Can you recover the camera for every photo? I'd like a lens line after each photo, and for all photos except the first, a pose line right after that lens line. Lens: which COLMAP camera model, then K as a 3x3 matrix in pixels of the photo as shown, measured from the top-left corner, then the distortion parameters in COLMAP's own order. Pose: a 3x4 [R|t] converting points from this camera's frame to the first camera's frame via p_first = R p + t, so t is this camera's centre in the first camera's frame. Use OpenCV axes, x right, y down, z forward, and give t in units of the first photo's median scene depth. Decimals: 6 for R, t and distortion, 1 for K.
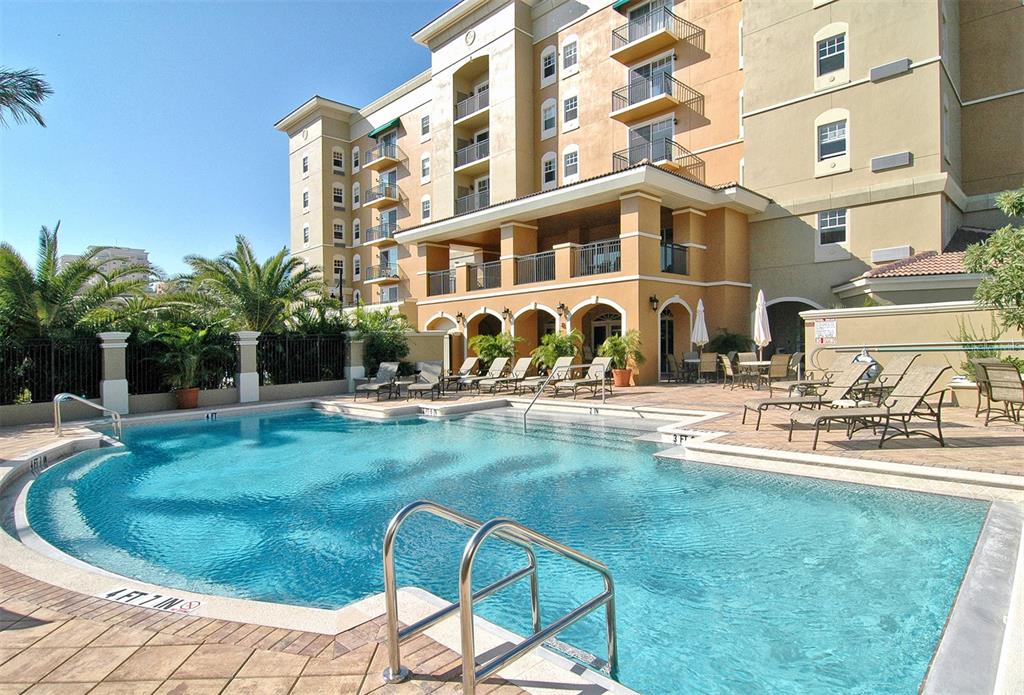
lens RADIAL K [[563.7, 0, 512.5], [0, 563.7, 332.4], [0, 0, 1]] dist [-0.003321, -0.000666]
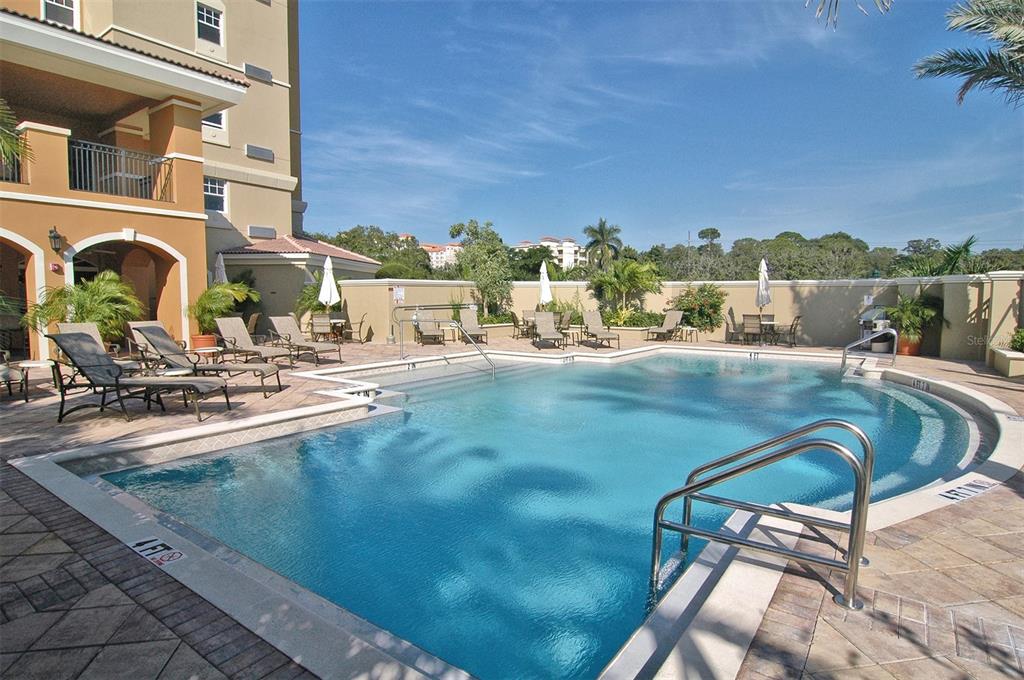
lens RADIAL K [[552.9, 0, 512.0], [0, 552.9, 340.0], [0, 0, 1]] dist [-0.001969, -0.015516]
pose [[-0.151173, -0.043997, 0.987528, -0.542062], [-0.009961, 0.999026, 0.042985, 0.031703], [-0.988457, -0.003338, -0.151464, 0.625198]]
